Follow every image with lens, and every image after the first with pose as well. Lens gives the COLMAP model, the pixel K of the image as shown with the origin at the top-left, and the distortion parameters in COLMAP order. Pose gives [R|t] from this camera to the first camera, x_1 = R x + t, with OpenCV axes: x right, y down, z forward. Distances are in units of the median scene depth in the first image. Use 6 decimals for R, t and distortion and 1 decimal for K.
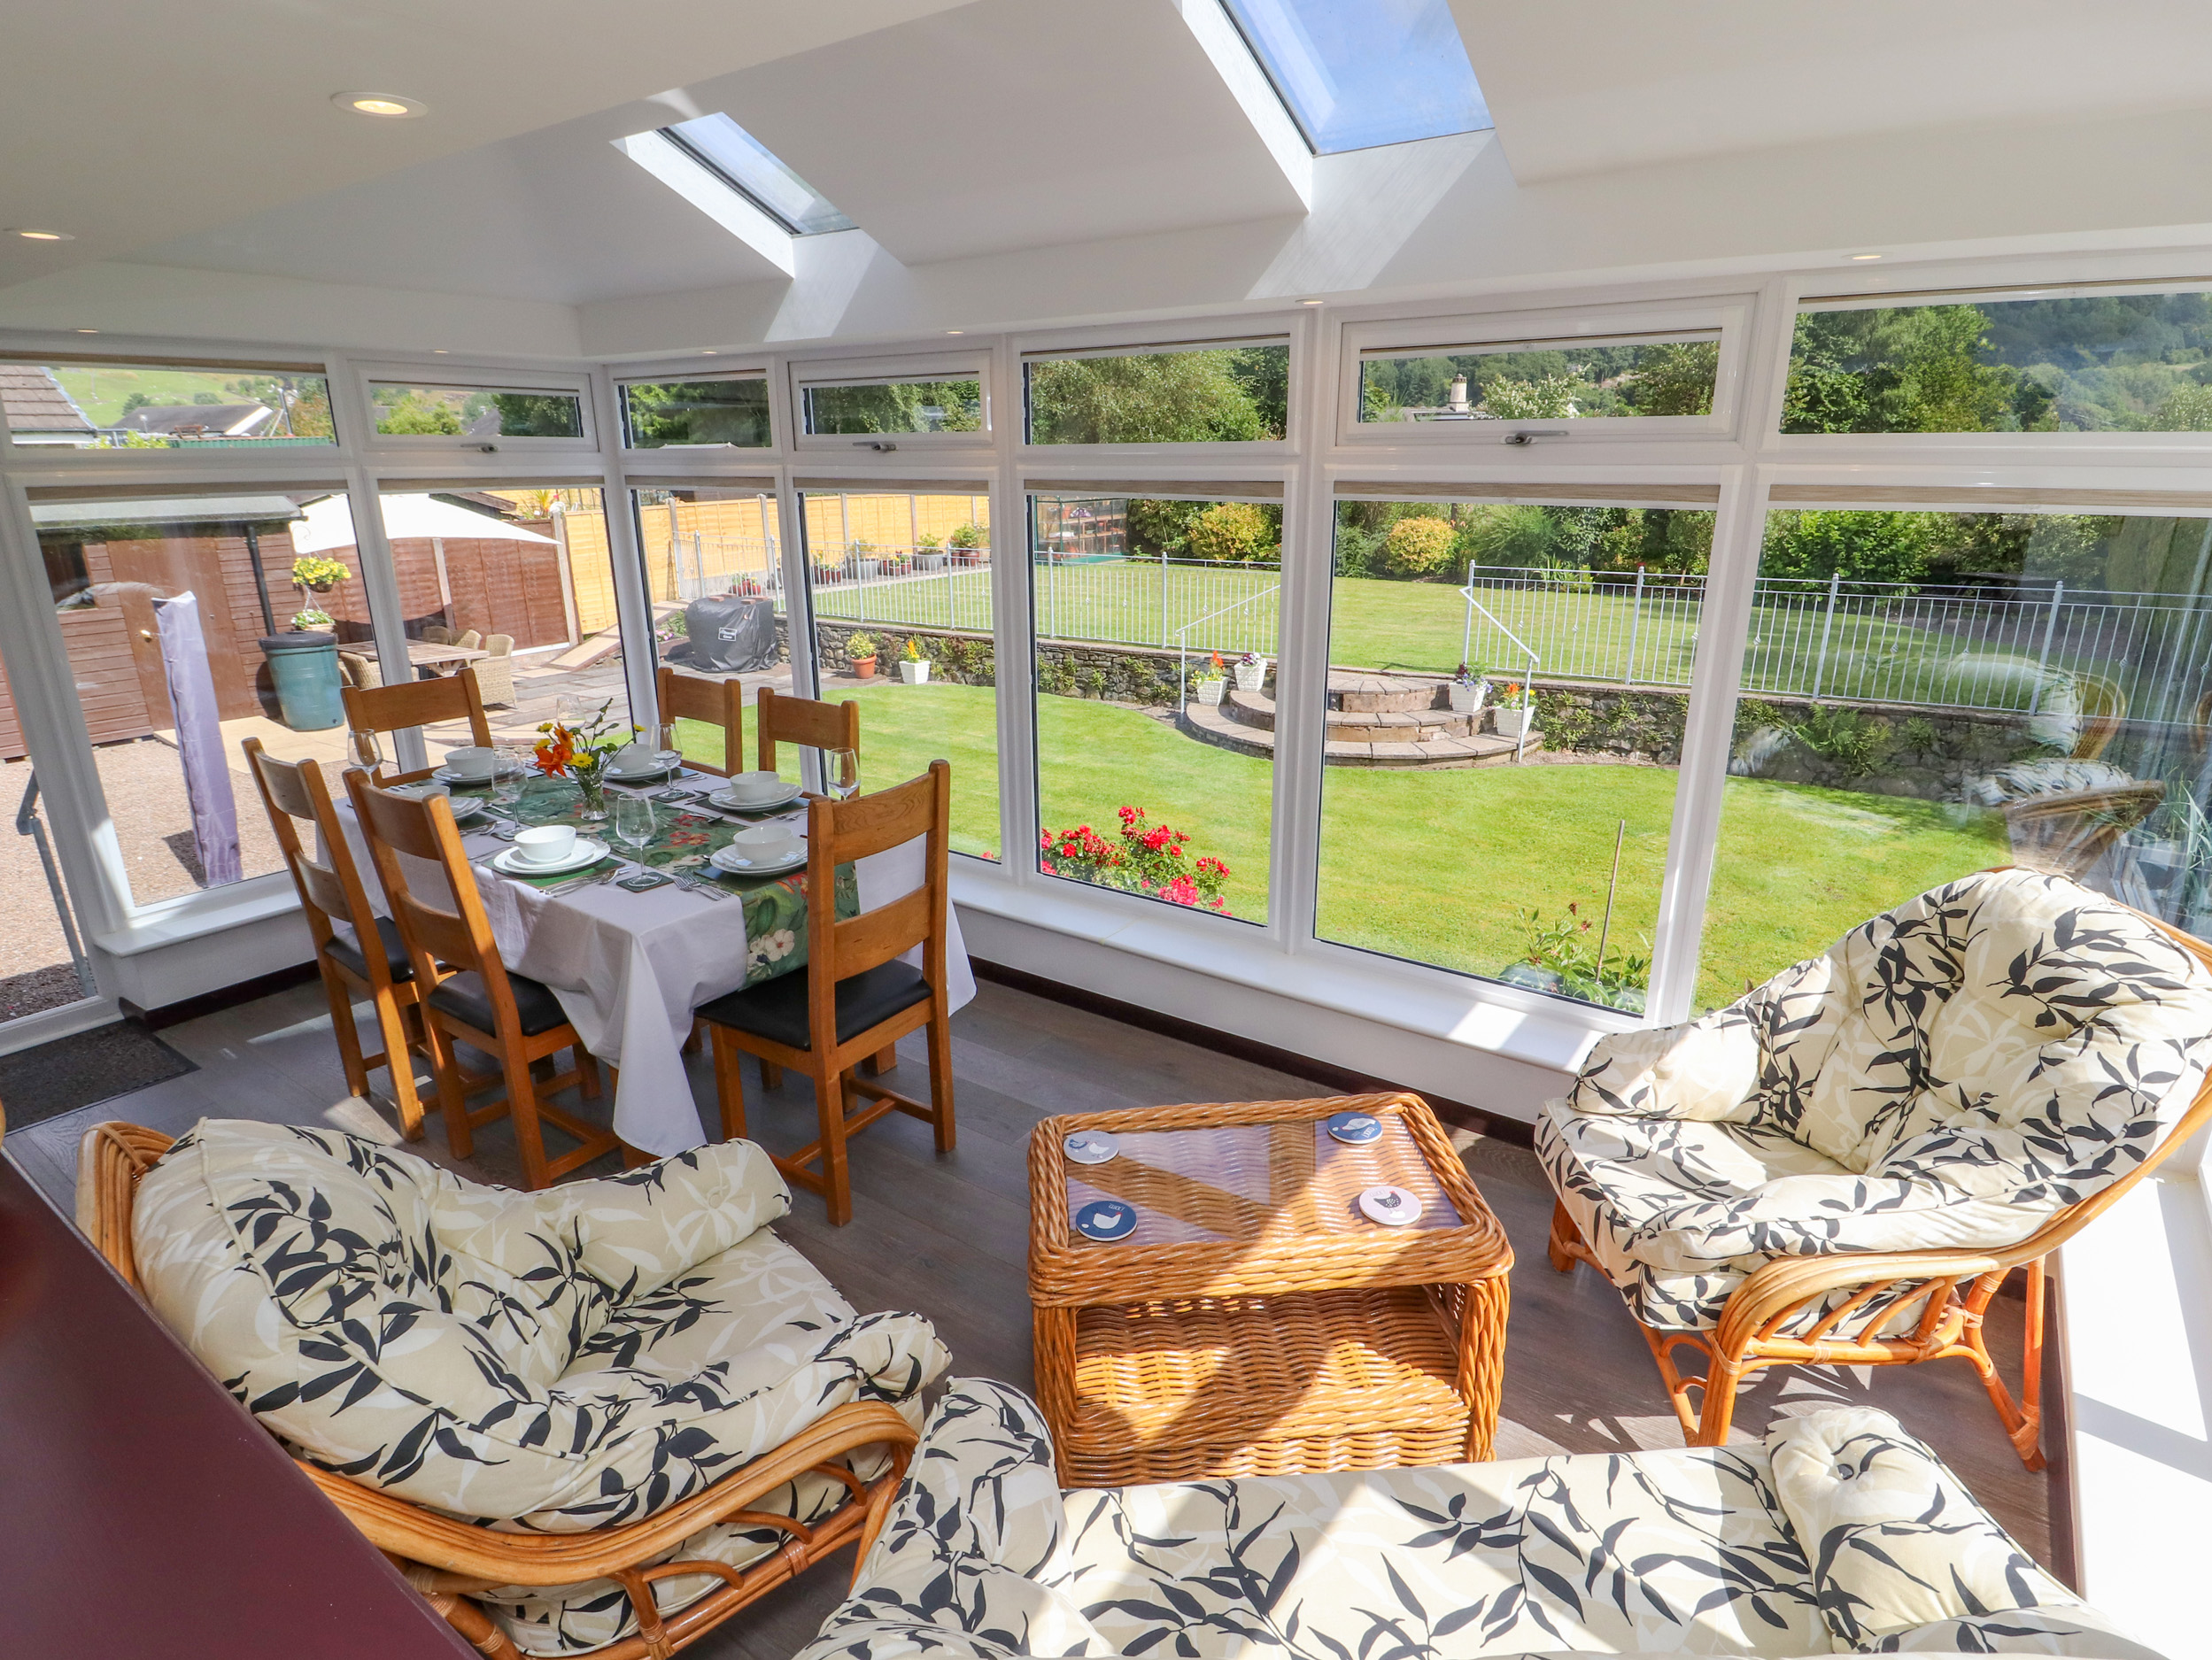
lens RADIAL K [[1177.9, 0, 1102.2], [0, 1177.9, 836.3], [0, 0, 1]] dist [0.007473, -0.015614]
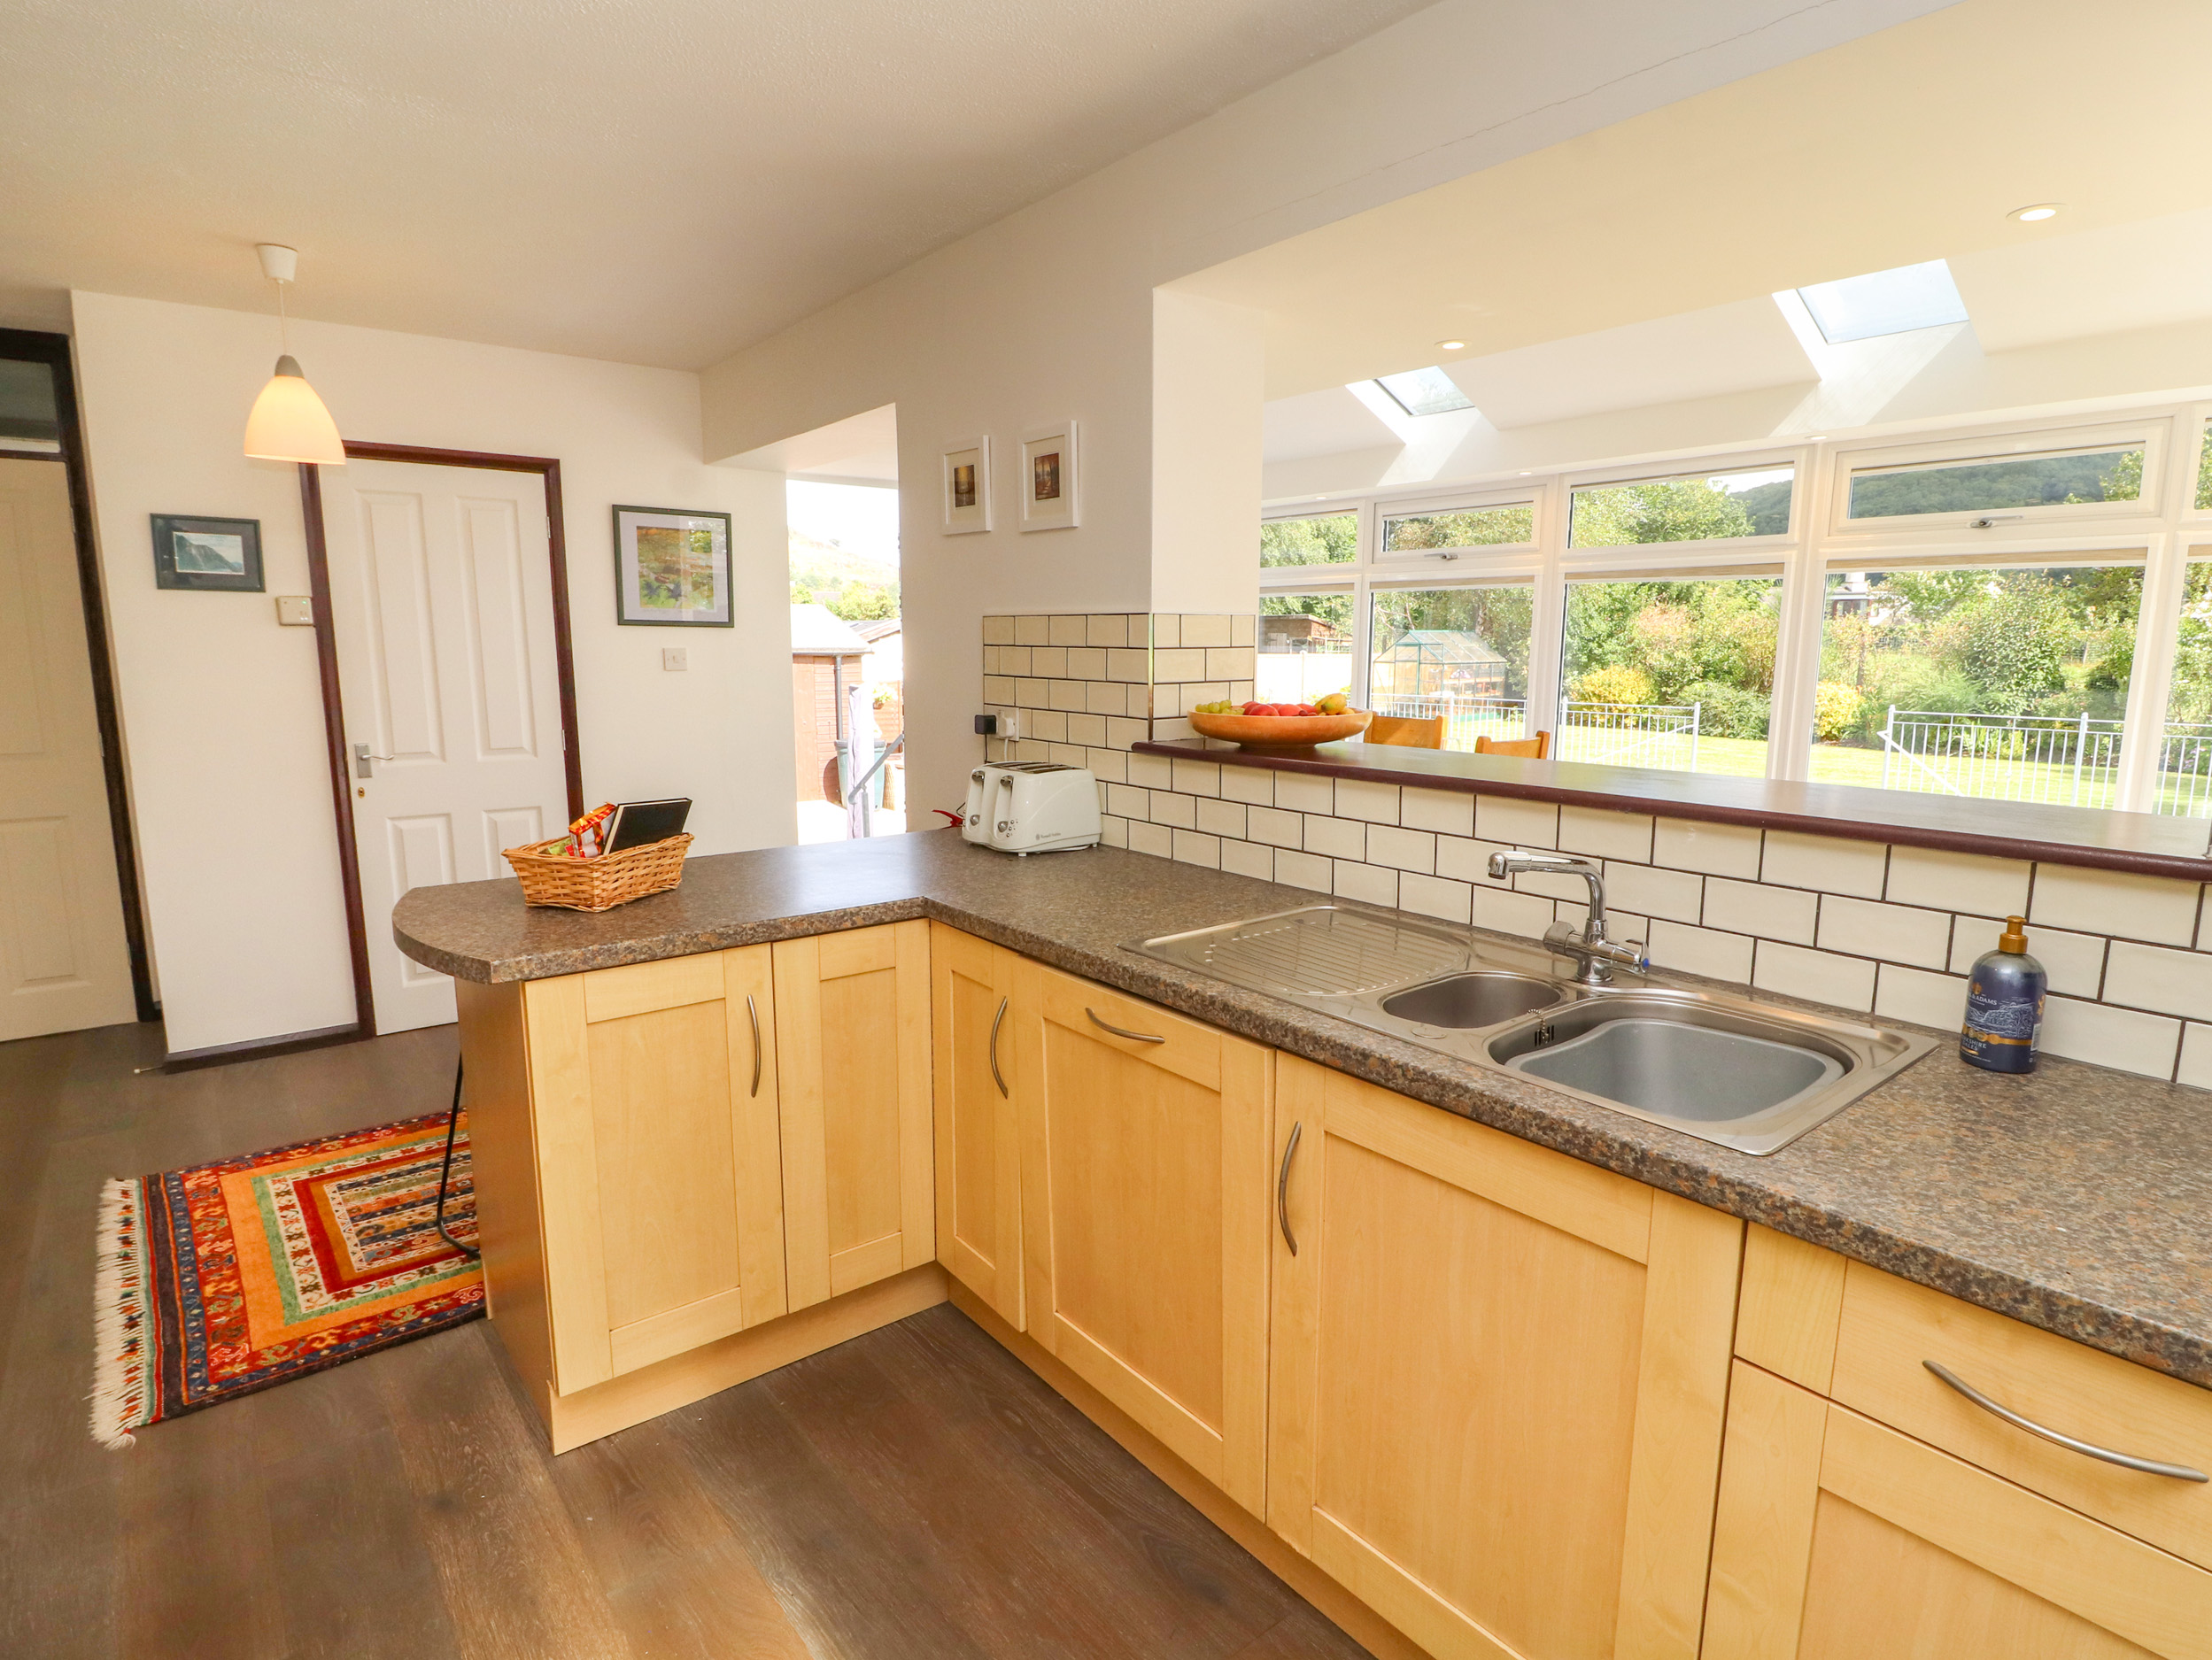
lens RADIAL K [[1177.9, 0, 1102.2], [0, 1177.9, 836.3], [0, 0, 1]] dist [0.007473, -0.015614]
pose [[0.961670, 0.051622, -0.269308, -0.233370], [-0.091052, 0.986510, -0.136040, 0.286466], [0.258653, 0.155347, 0.953397, -0.498266]]
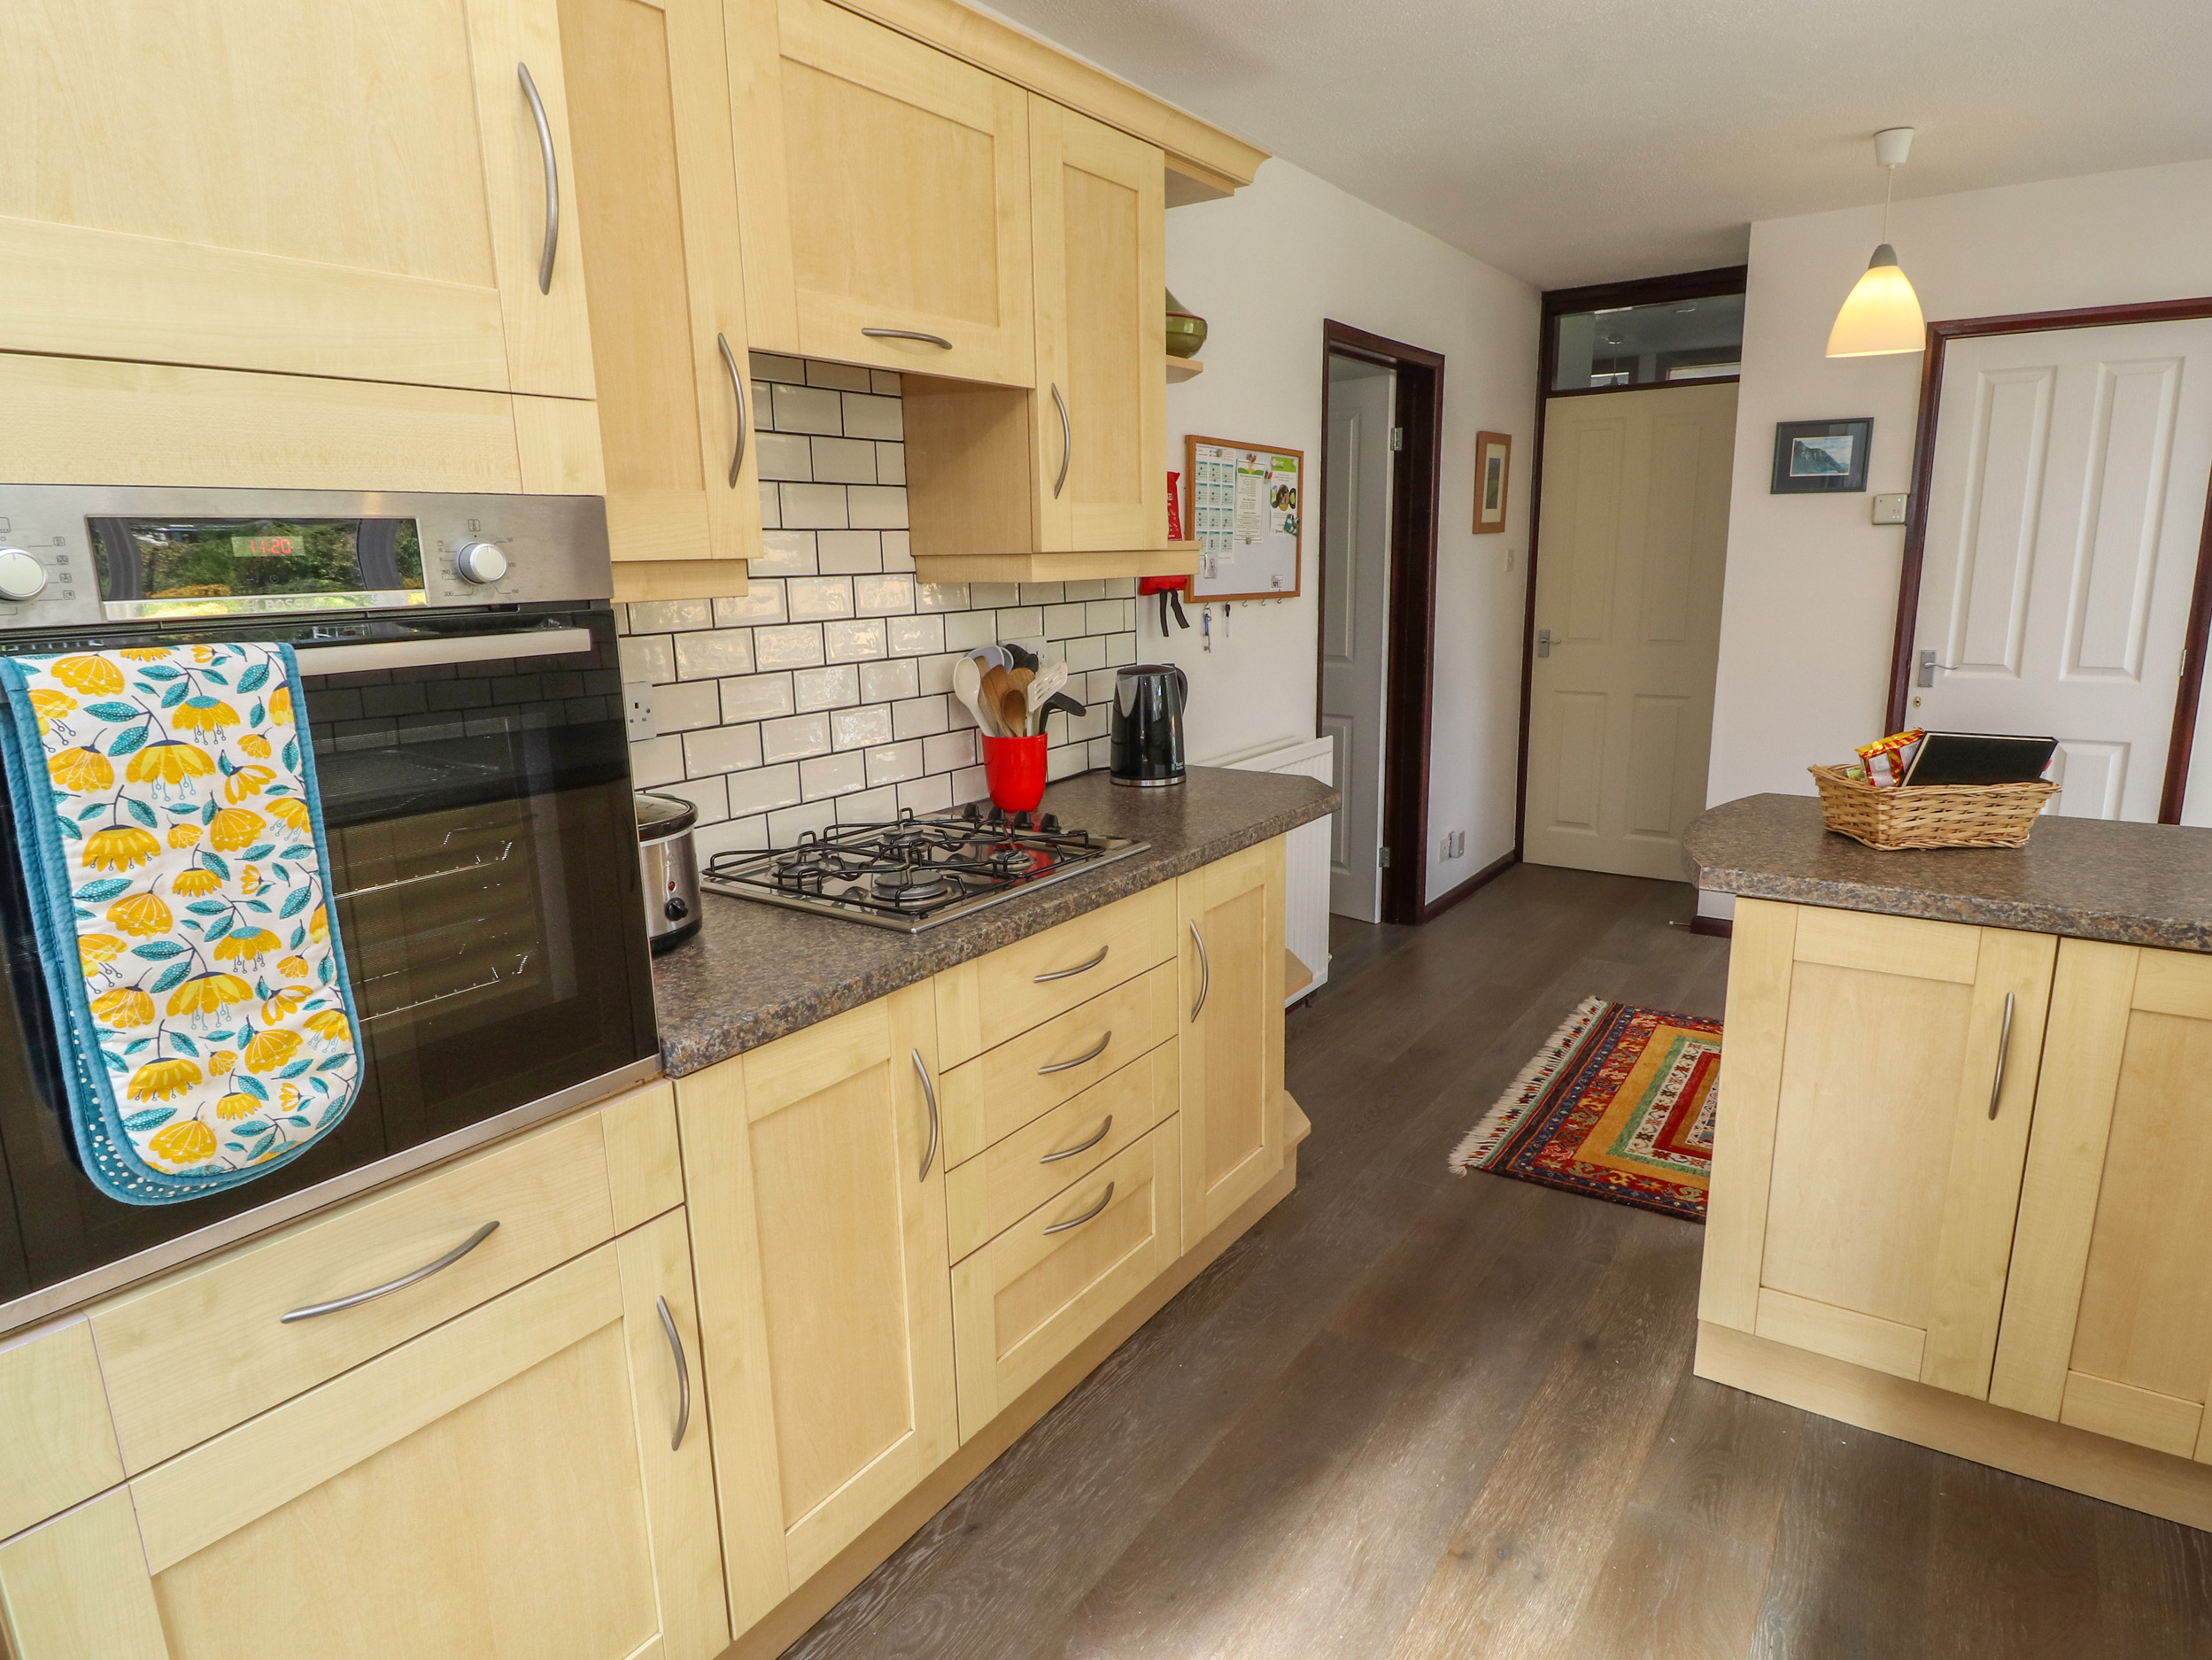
lens RADIAL K [[1254.4, 0, 1109.5], [0, 1254.4, 843.1], [0, 0, 1]] dist [0.001337, -0.027722]
pose [[0.013906, 0.224551, -0.974363, -0.085074], [-0.284238, 0.935144, 0.211456, 0.237485], [0.958653, 0.274010, 0.076830, -0.342786]]
